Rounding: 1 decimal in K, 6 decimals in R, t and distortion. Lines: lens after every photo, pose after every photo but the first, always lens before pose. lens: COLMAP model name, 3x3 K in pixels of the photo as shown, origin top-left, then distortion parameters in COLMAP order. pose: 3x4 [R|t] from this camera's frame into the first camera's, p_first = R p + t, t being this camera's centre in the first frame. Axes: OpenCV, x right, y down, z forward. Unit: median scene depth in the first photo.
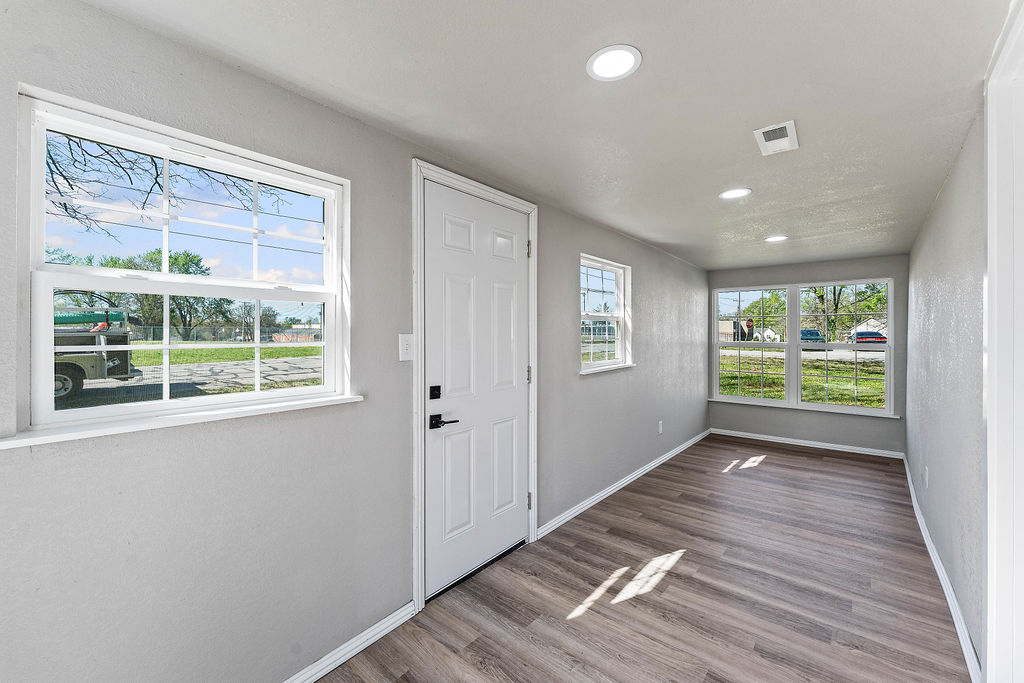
lens RADIAL K [[411.8, 0, 507.4], [0, 411.8, 333.6], [0, 0, 1]] dist [-0.001757, 0.000199]
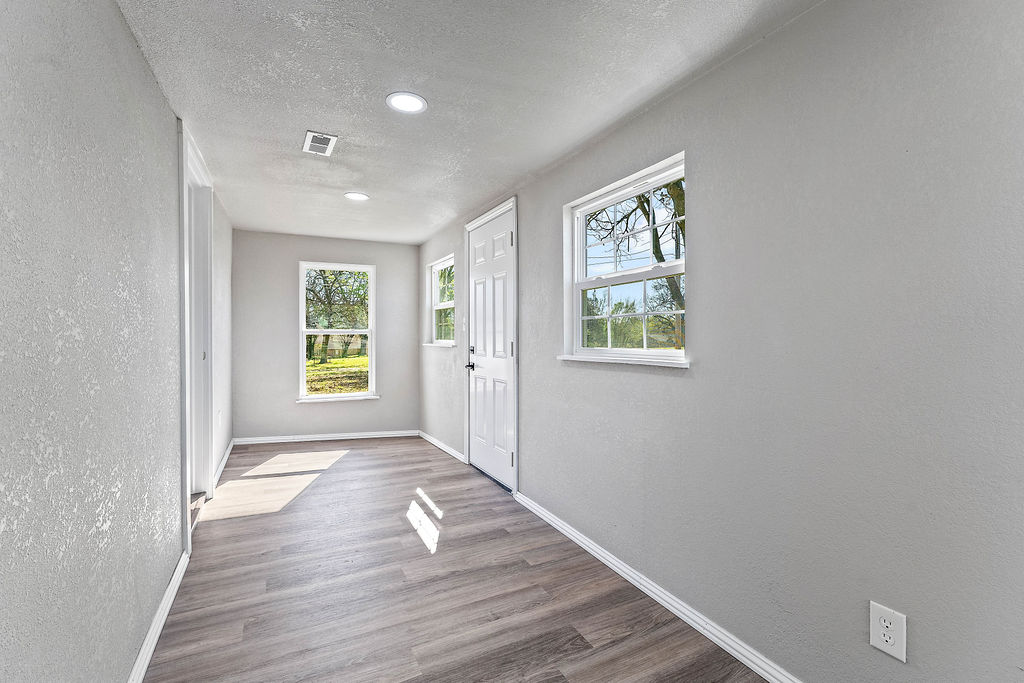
lens RADIAL K [[439.3, 0, 506.7], [0, 439.3, 341.1], [0, 0, 1]] dist [-0.004729, -0.000341]
pose [[-0.370684, 0.011908, -0.928683, 1.321623], [-0.001558, 0.999908, 0.013444, 0.067587], [0.928758, 0.006430, -0.370631, 1.594950]]
